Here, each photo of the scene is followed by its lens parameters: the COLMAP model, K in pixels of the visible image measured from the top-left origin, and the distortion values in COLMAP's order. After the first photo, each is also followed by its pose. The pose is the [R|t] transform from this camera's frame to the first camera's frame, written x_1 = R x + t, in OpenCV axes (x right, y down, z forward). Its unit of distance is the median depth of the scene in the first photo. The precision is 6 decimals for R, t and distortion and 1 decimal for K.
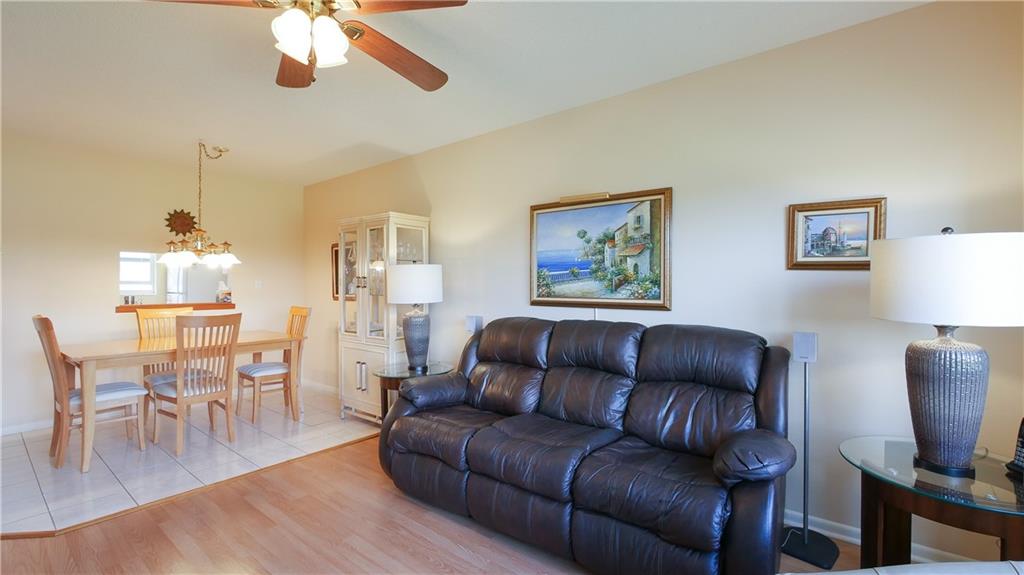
lens RADIAL K [[438.1, 0, 521.0], [0, 438.1, 284.6], [0, 0, 1]] dist [-0.007383, 0.000832]
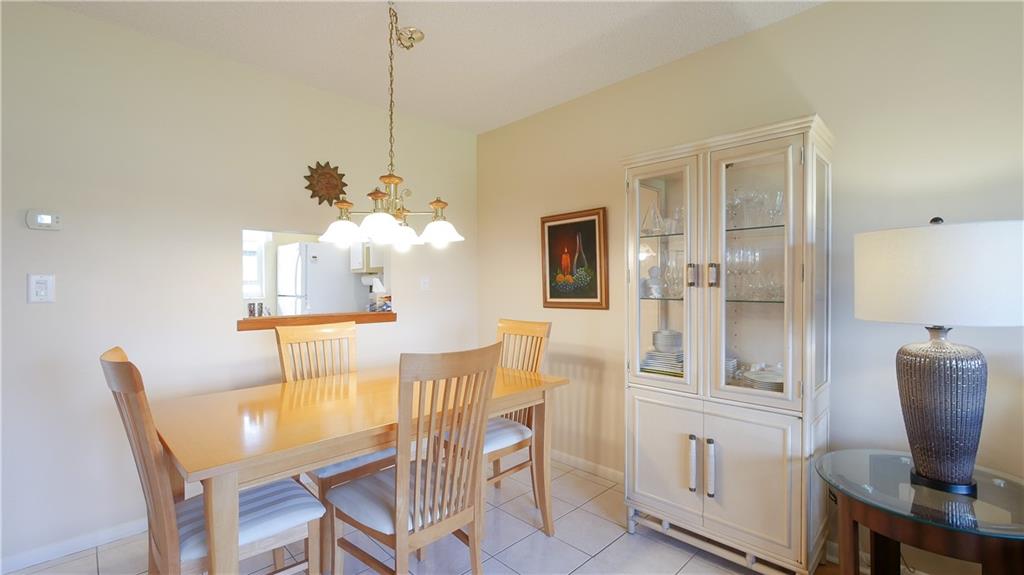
lens RADIAL K [[438.1, 0, 502.6], [0, 438.1, 290.2], [0, 0, 1]] dist [-0.007383, 0.000832]
pose [[0.990954, -0.004673, -0.134123, -0.500122], [0.005960, 0.999940, 0.009190, 0.005895], [0.134072, -0.009906, 0.990922, 0.466017]]
